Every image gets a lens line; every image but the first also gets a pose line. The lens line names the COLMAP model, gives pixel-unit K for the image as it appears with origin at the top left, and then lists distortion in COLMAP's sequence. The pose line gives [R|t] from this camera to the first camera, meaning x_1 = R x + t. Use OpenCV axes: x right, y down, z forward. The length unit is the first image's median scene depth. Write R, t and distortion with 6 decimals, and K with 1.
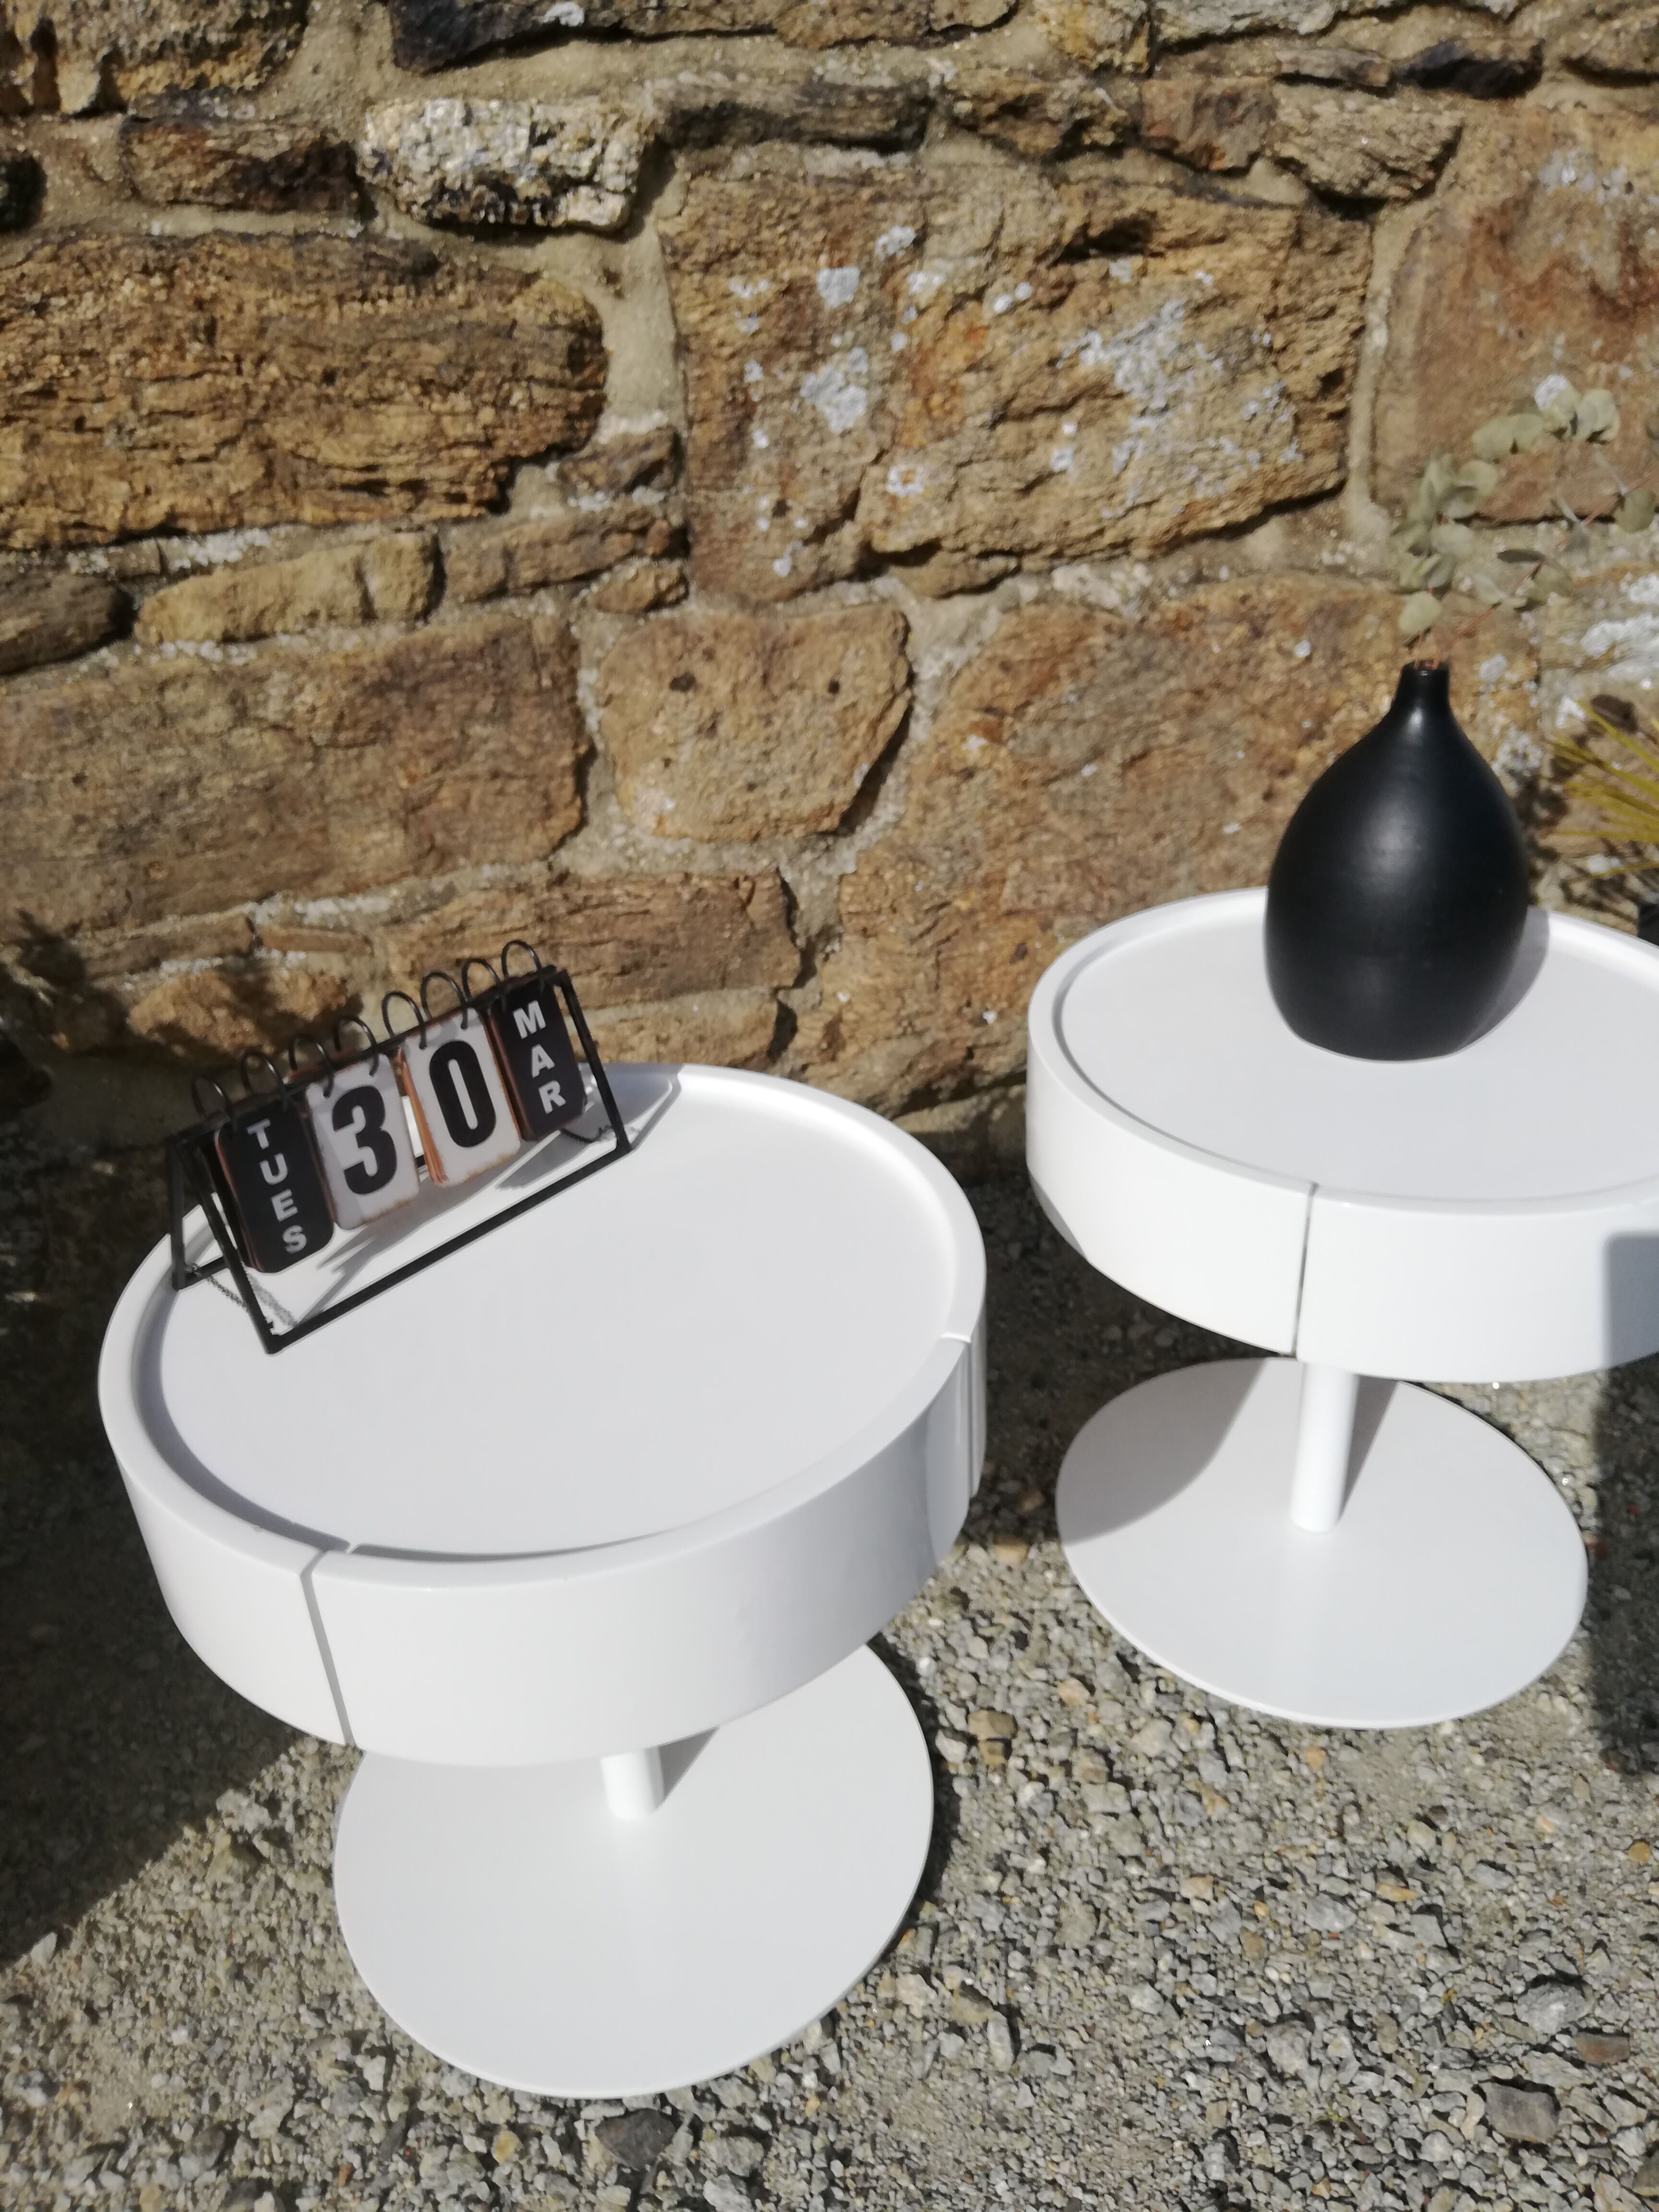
lens RADIAL K [[1689.6, 0, 829.5], [0, 1689.6, 1106.0], [0, 0, 1]] dist [0.079794, -0.101334]
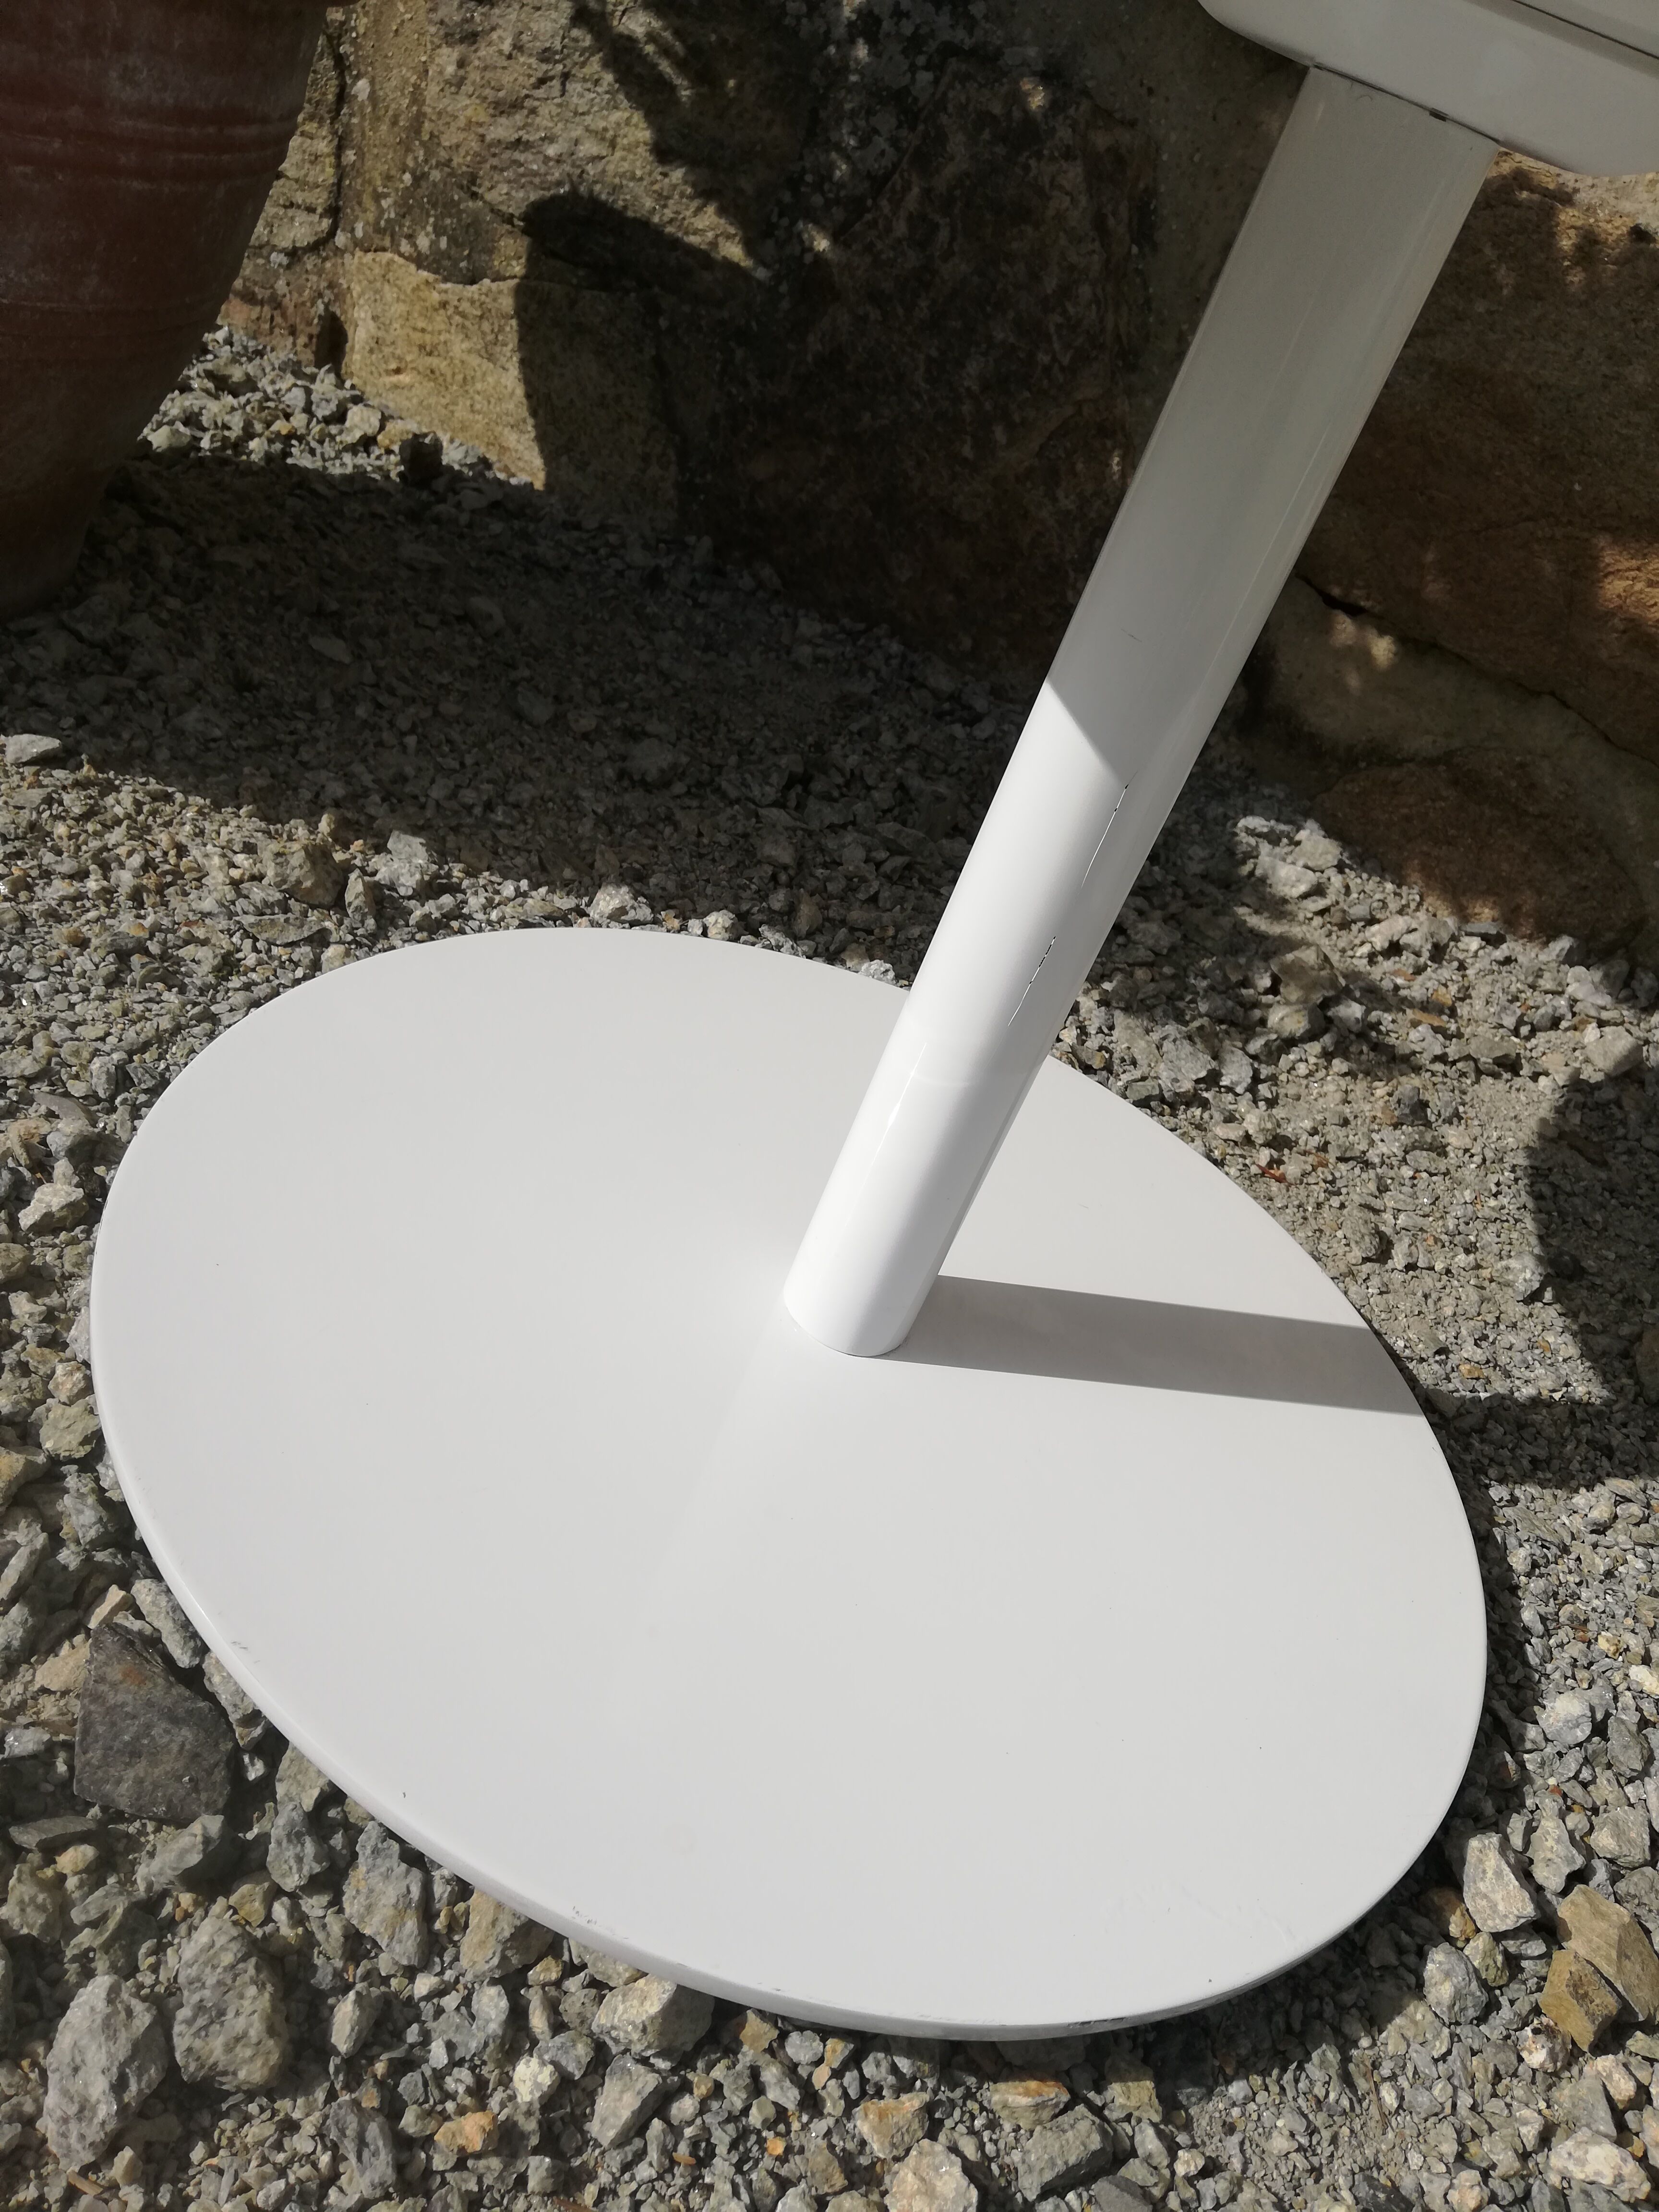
lens RADIAL K [[1710.4, 0, 829.5], [0, 1710.4, 1106.0], [0, 0, 1]] dist [0.036437, -0.050711]
pose [[0.612175, 0.651802, -0.447656, 0.042581], [-0.663336, 0.731468, 0.157924, 0.299016], [0.430381, 0.200269, 0.880150, 0.608297]]
